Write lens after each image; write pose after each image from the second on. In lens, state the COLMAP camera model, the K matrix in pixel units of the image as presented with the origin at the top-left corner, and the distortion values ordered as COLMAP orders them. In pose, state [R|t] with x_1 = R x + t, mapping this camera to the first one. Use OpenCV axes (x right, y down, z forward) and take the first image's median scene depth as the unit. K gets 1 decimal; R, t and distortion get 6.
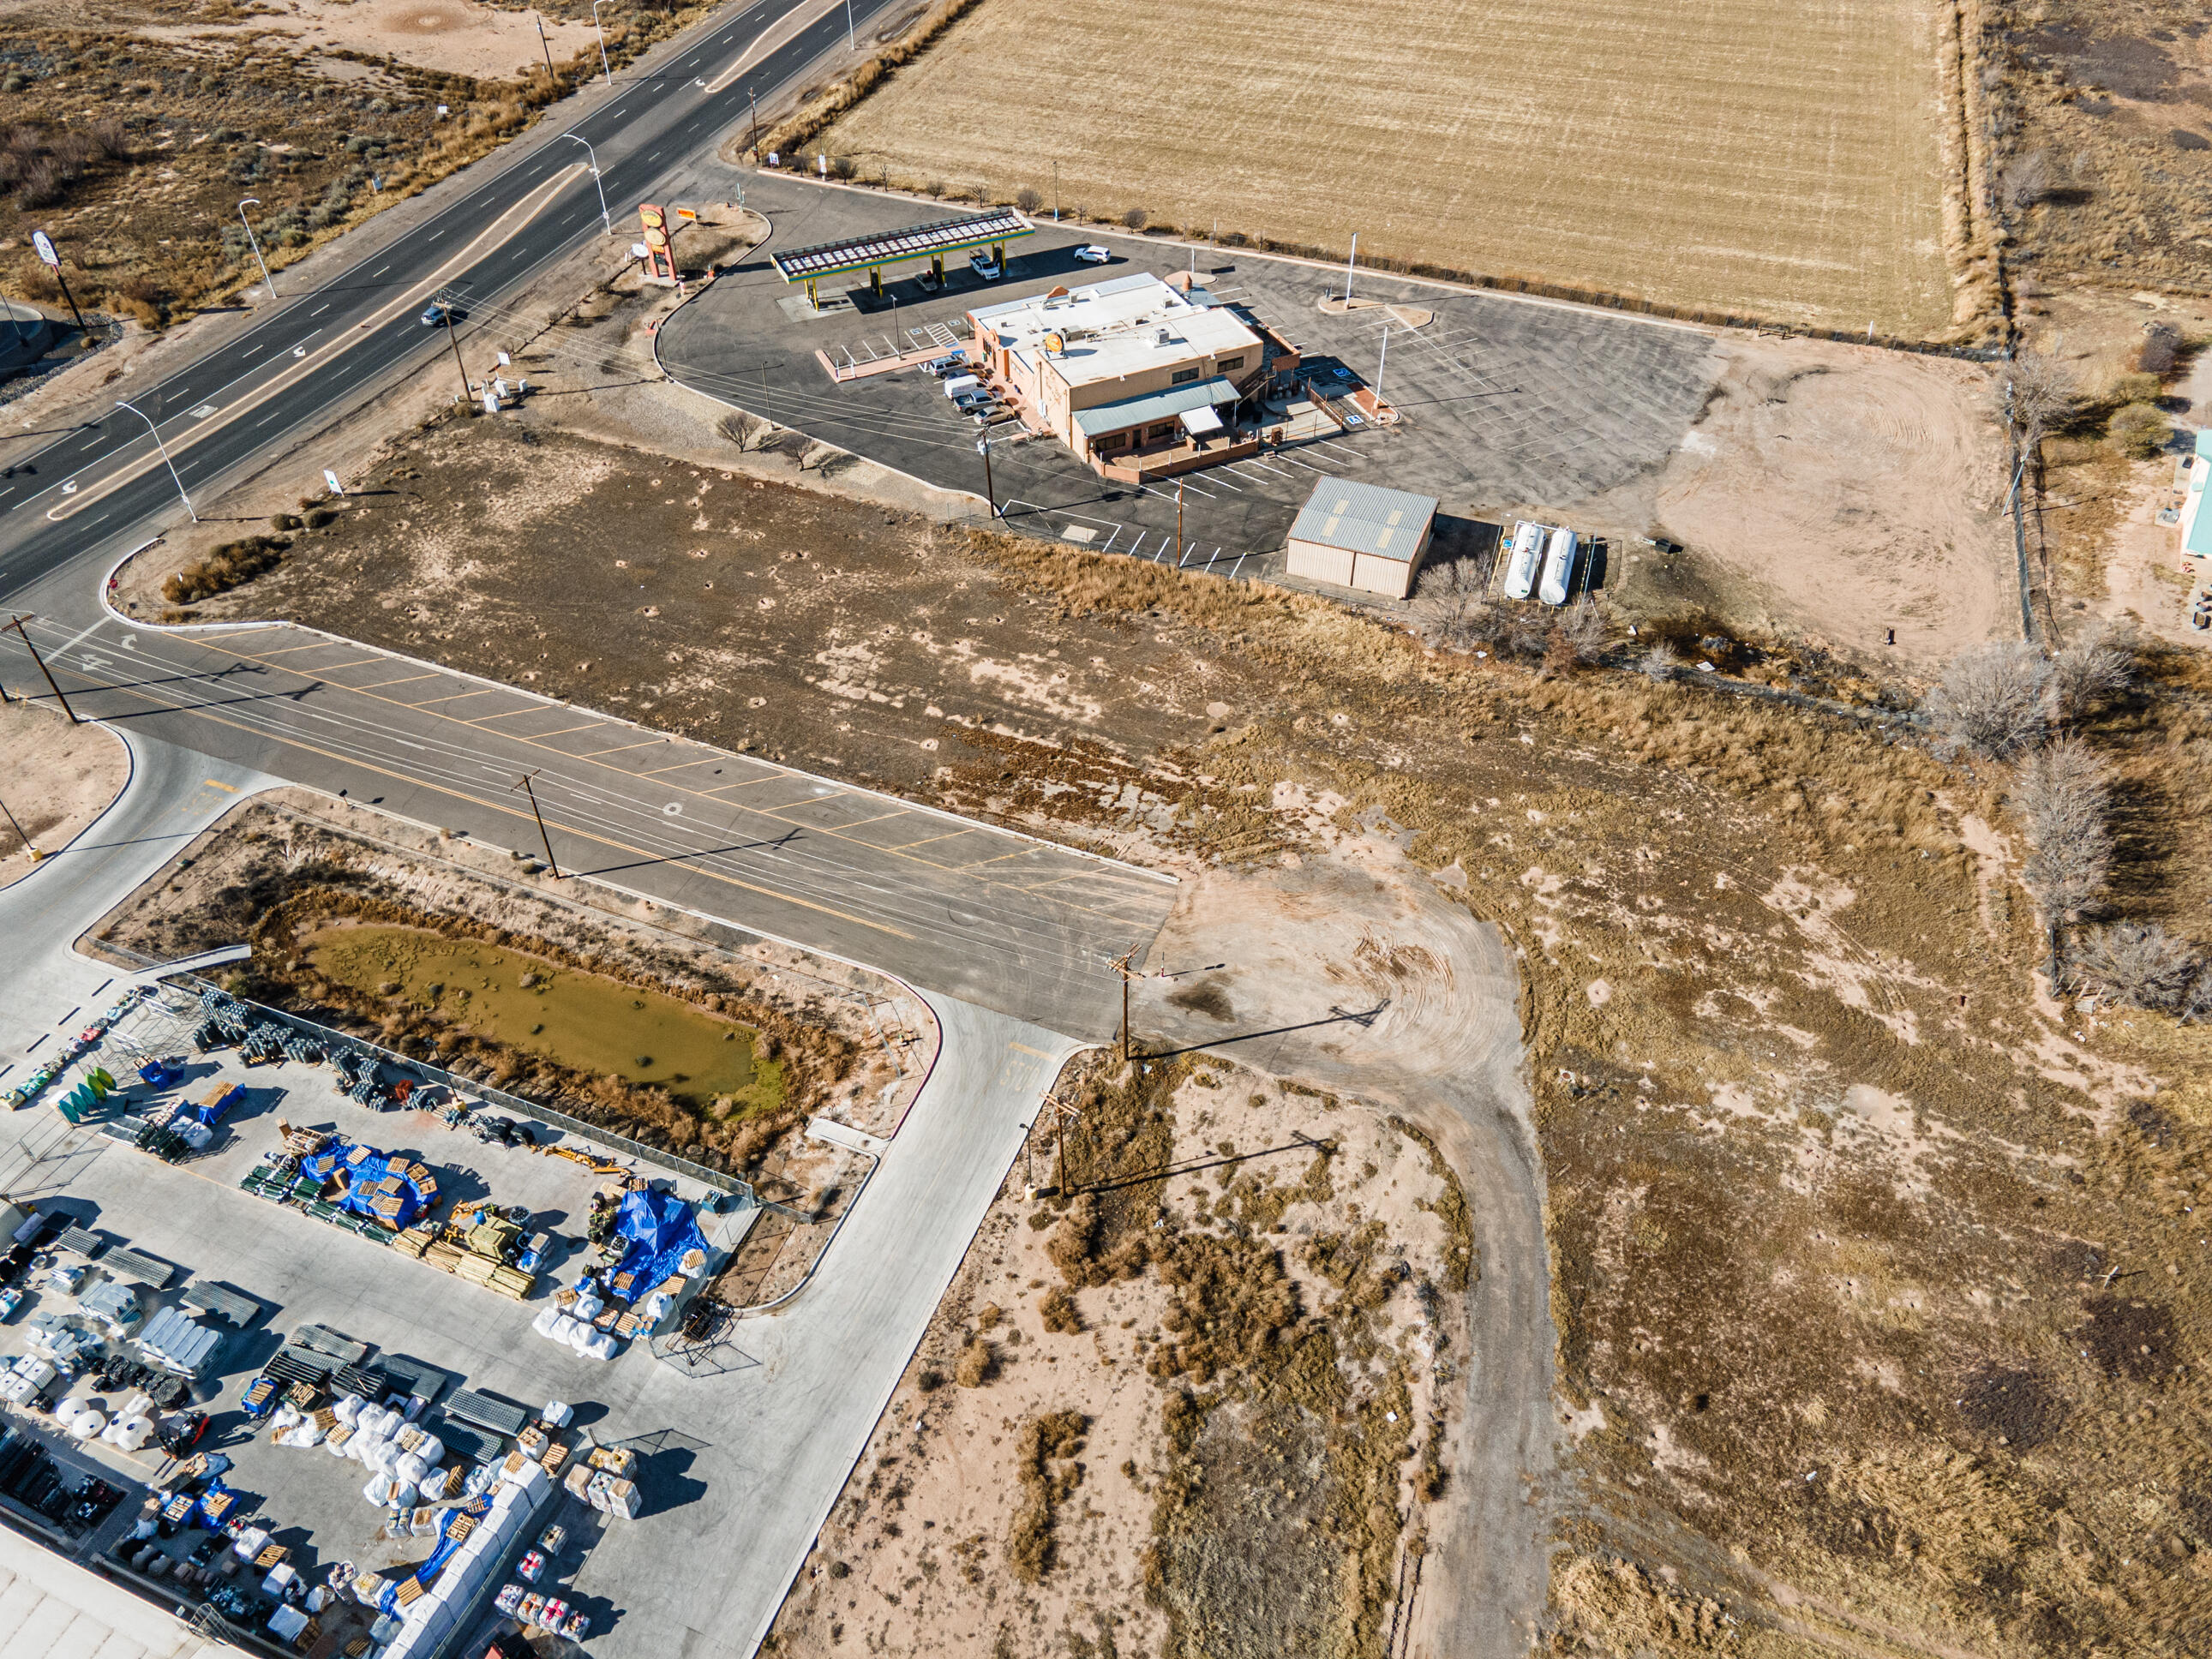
lens RADIAL K [[1602.0, 0, 1088.2], [0, 1602.0, 832.3], [0, 0, 1]] dist [0.019555, 0.054607]
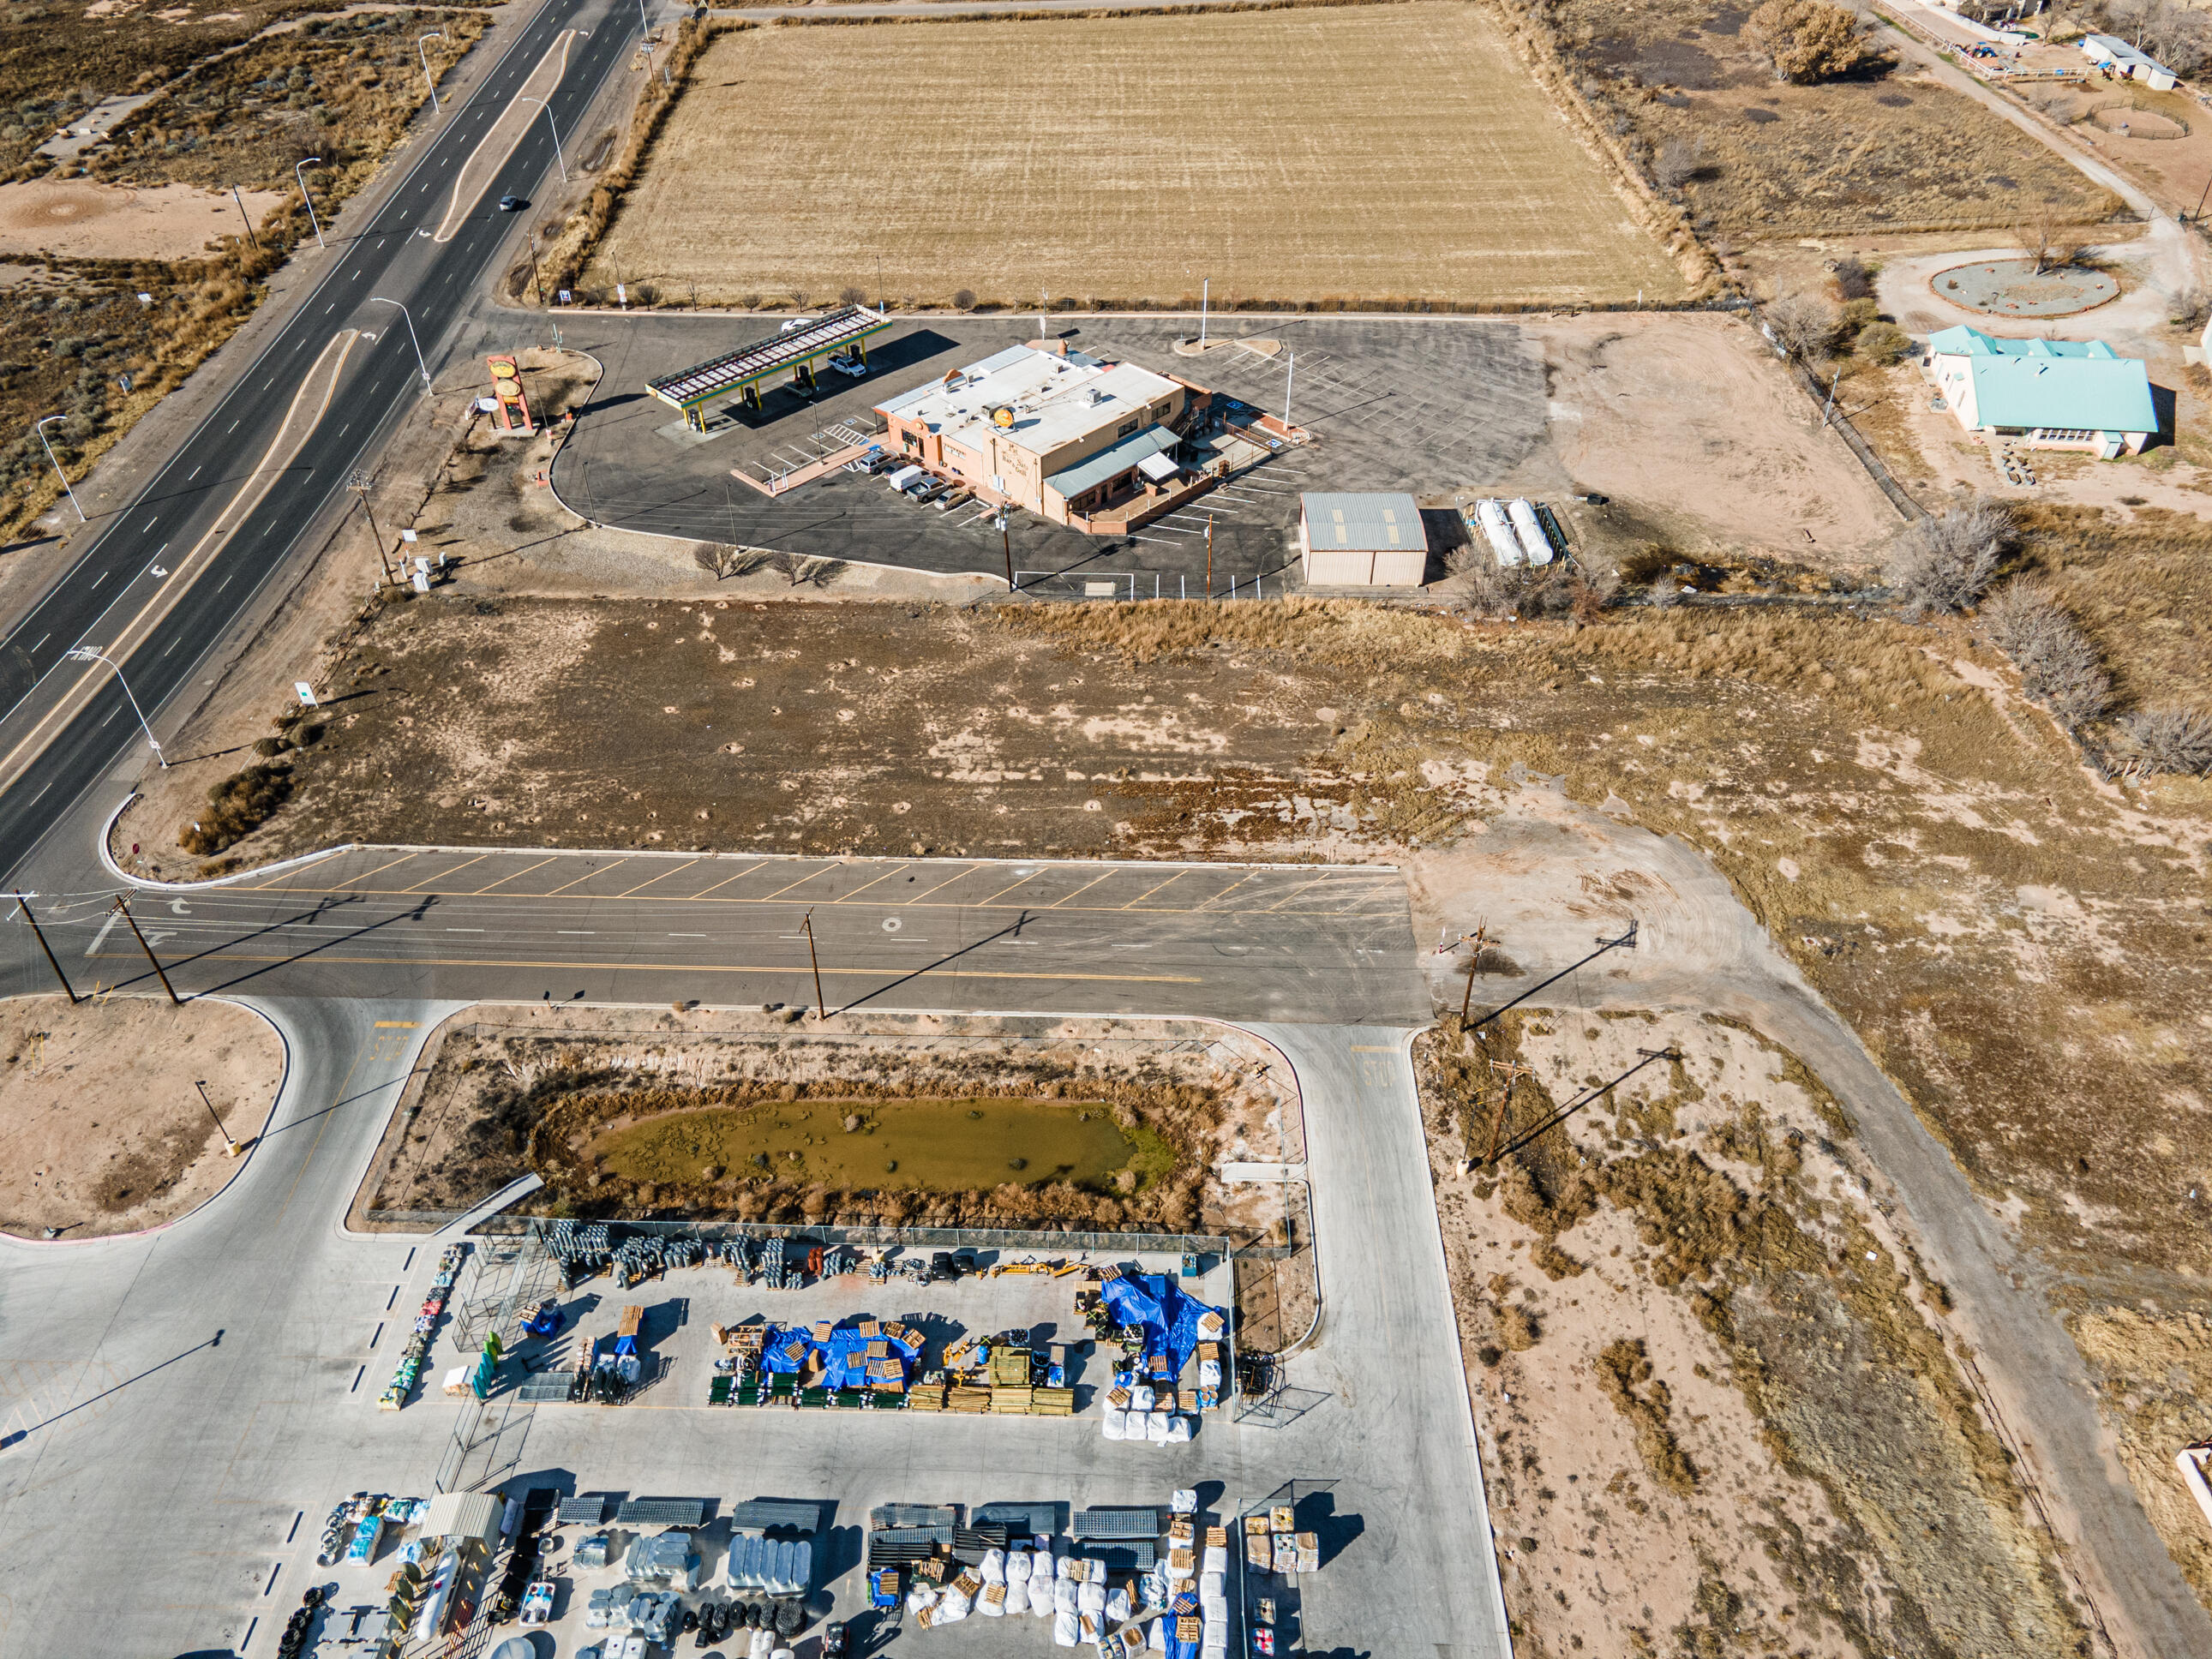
lens RADIAL K [[1602.0, 0, 1088.2], [0, 1602.0, 832.3], [0, 0, 1]] dist [0.019555, 0.054607]
pose [[0.936751, -0.231252, 0.262717, -0.361550], [0.243873, 0.969675, -0.016021, -0.022541], [-0.251045, 0.079077, 0.964740, 0.023357]]
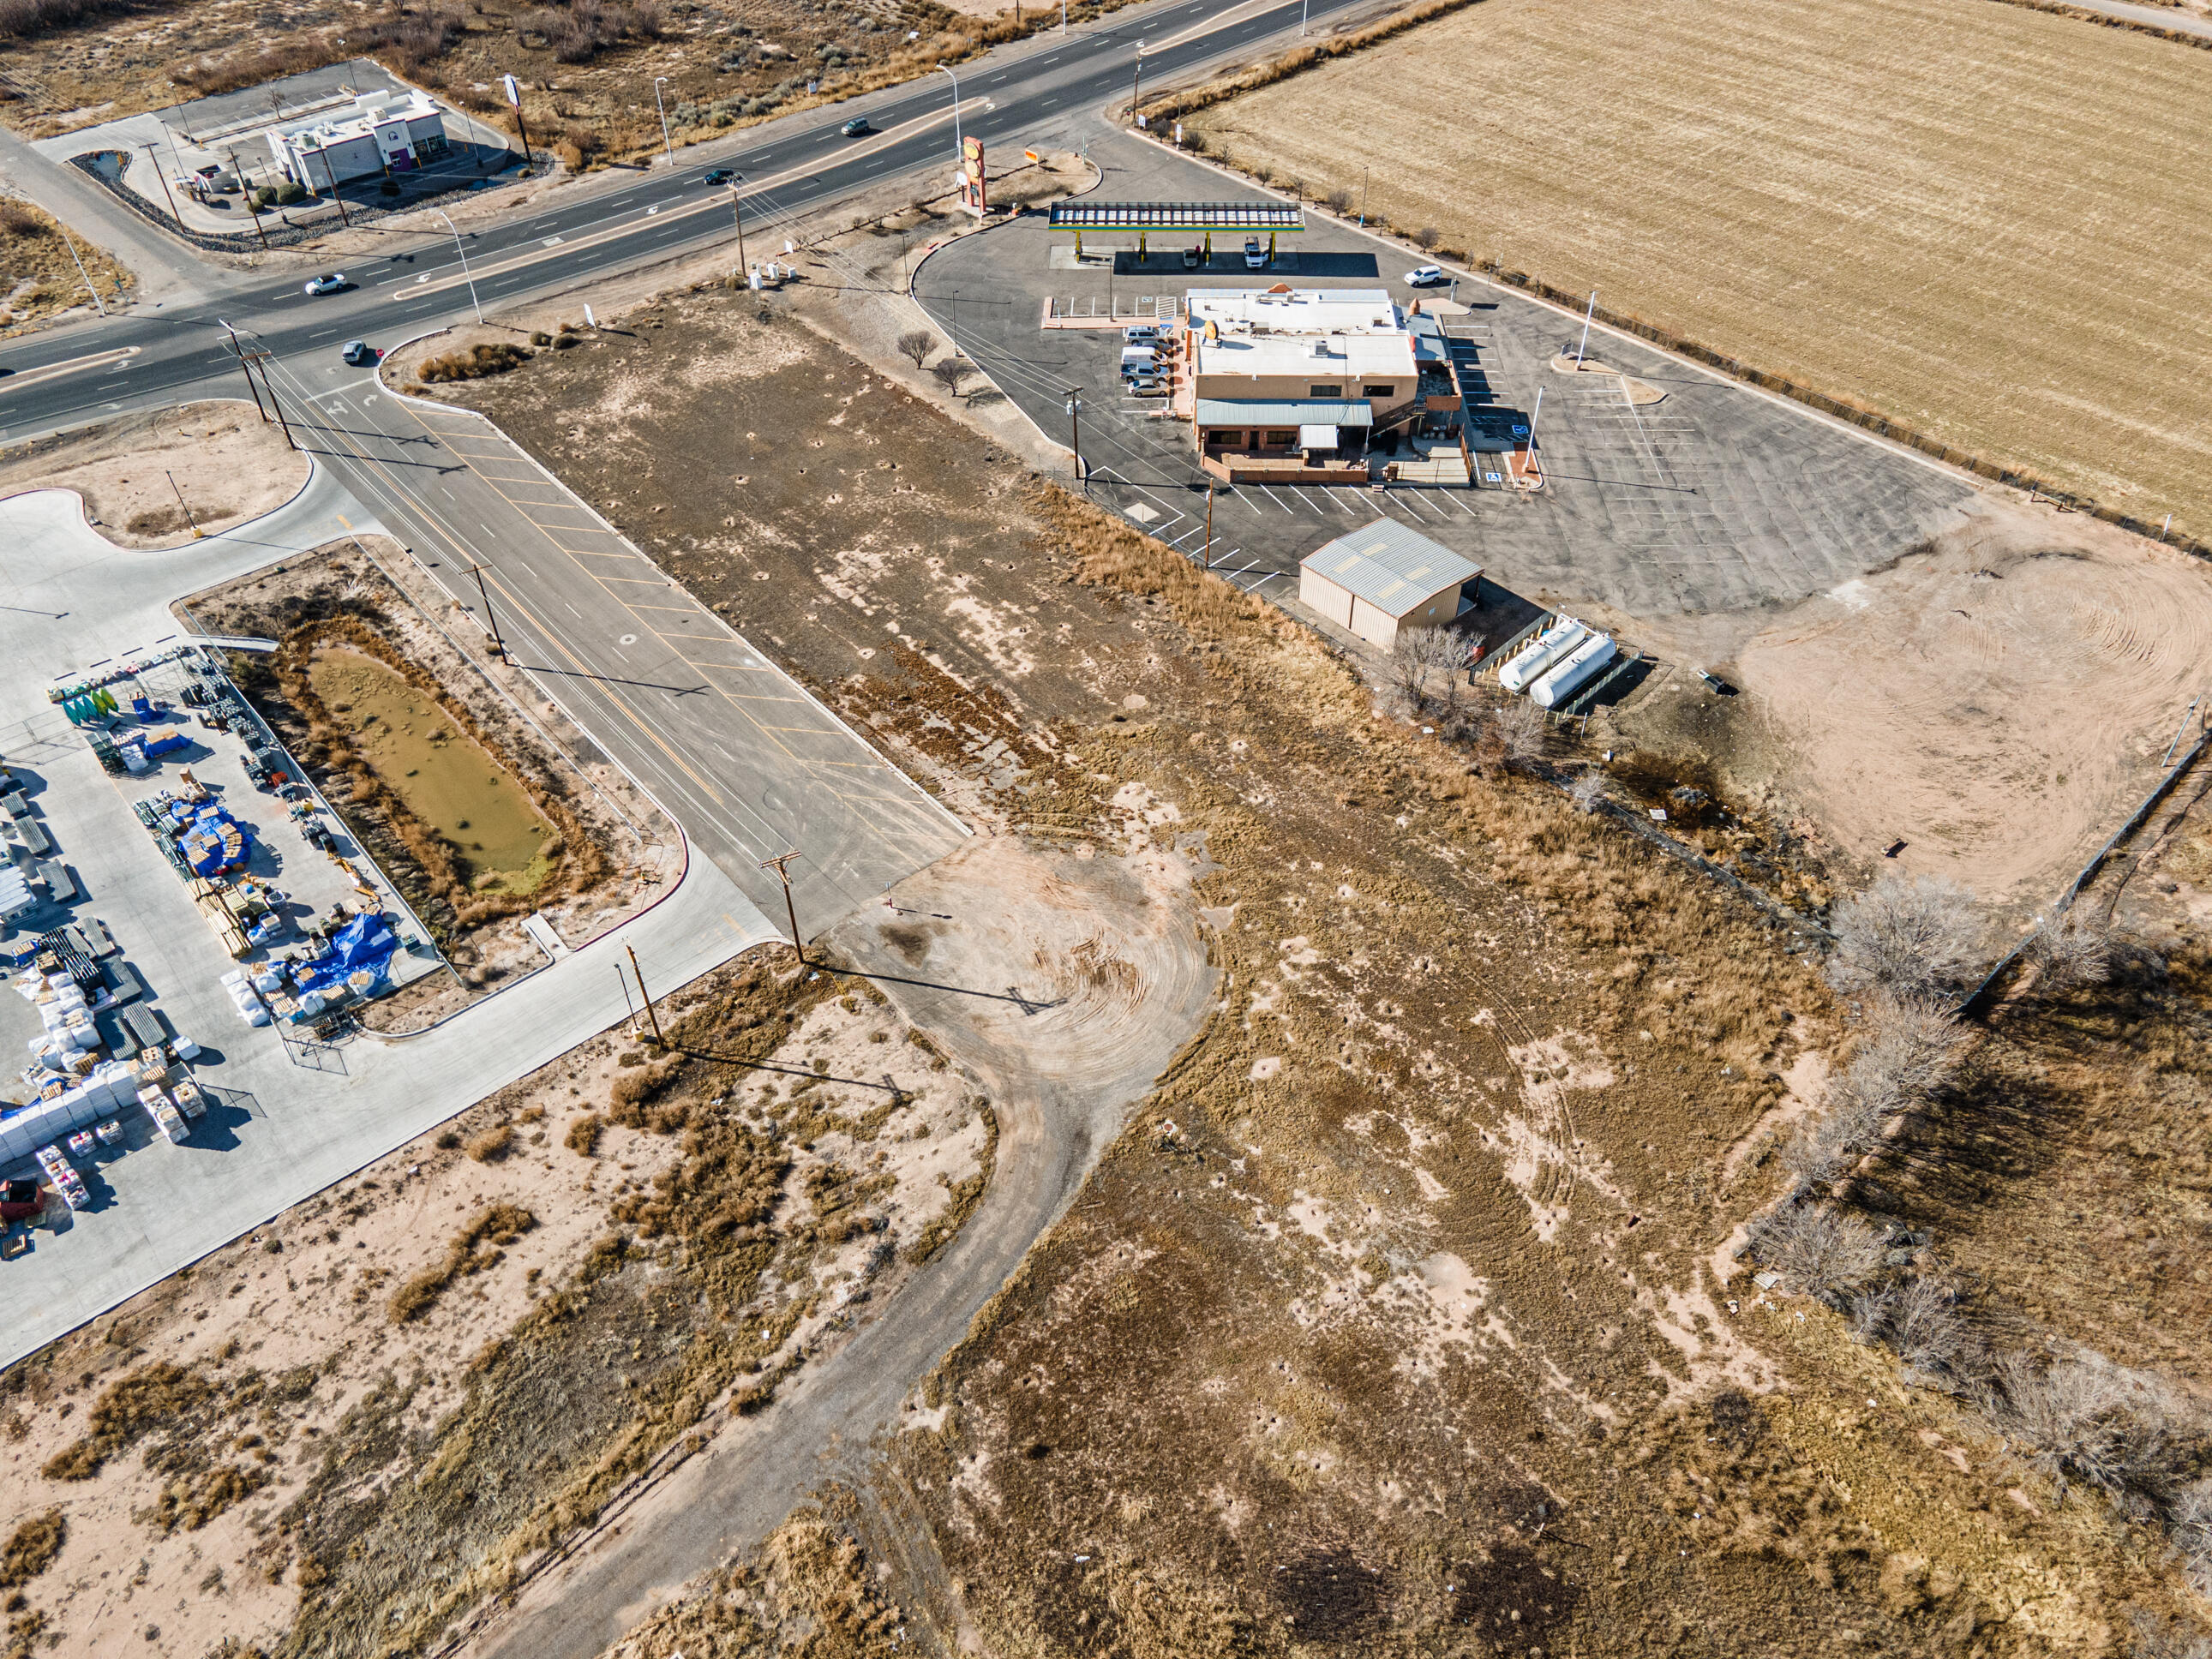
lens RADIAL K [[1602.0, 0, 1088.2], [0, 1602.0, 832.3], [0, 0, 1]] dist [0.019555, 0.054607]
pose [[0.891691, 0.311232, -0.328666, 0.409308], [-0.310571, 0.948901, 0.055968, -0.045682], [0.329290, 0.052168, 0.942786, 0.046959]]
